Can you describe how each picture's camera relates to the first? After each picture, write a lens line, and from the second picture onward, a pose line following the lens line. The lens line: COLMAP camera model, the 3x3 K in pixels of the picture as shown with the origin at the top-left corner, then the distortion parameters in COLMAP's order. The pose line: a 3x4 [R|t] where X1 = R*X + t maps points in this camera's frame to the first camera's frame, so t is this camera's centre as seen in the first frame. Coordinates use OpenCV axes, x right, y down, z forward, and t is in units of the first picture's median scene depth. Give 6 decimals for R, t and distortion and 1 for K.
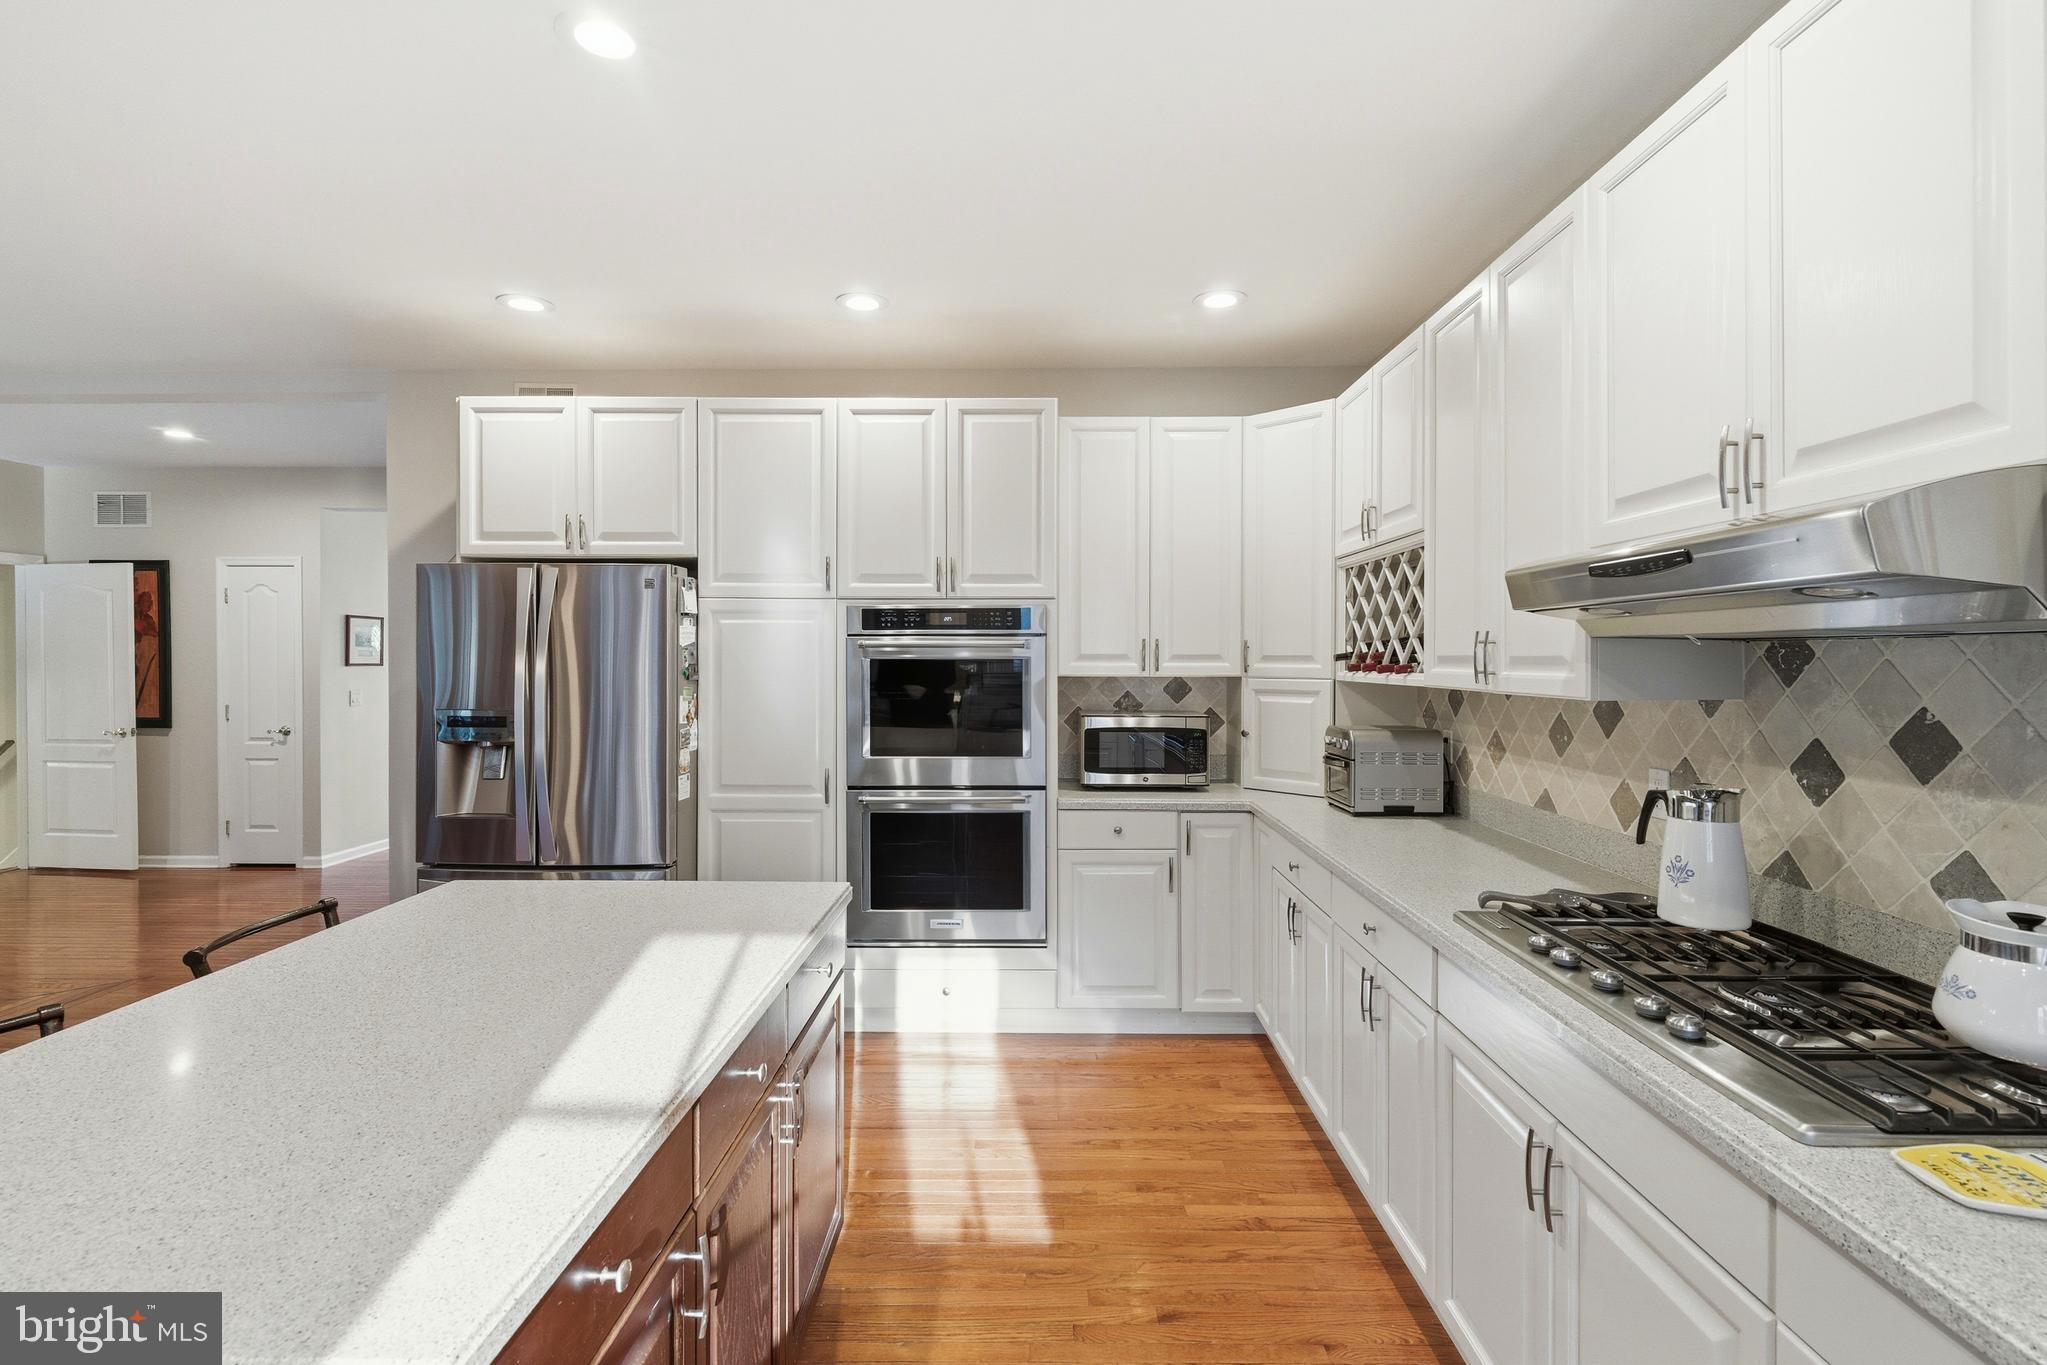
lens RADIAL K [[971.3, 0, 1012.5], [0, 971.3, 657.9], [0, 0, 1]] dist [0.004523, -0.000031]
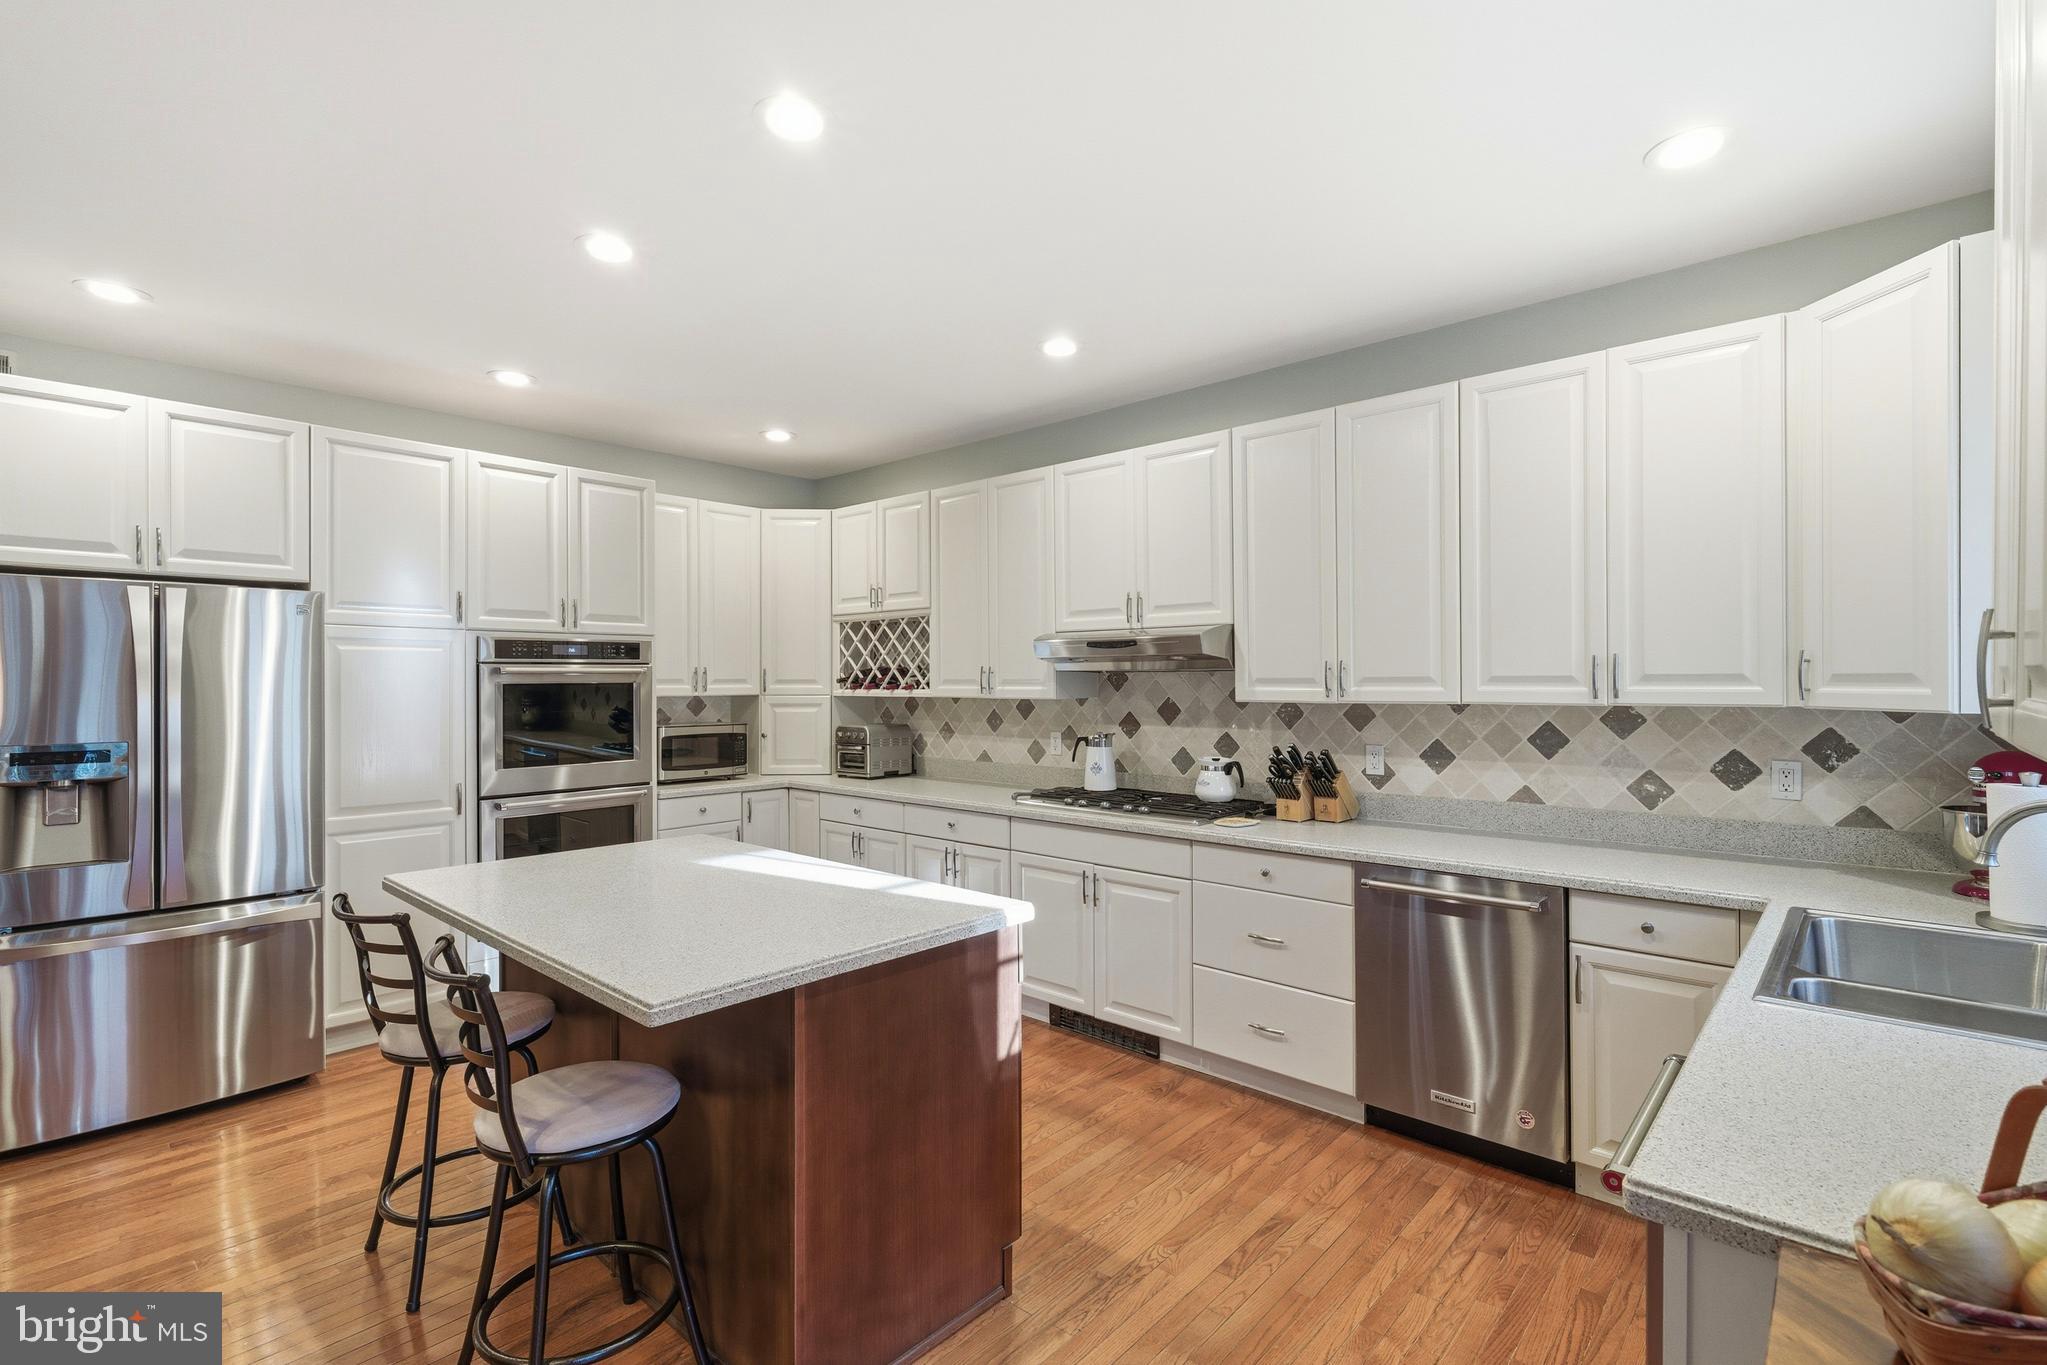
lens RADIAL K [[971.3, 0, 1014.3], [0, 971.3, 681.0], [0, 0, 1]] dist [0.004523, -0.000031]
pose [[0.662949, -0.003995, 0.748654, -0.609349], [0.005285, 0.999986, 0.000656, 0.000474], [-0.748646, 0.003522, 0.662961, -0.212615]]
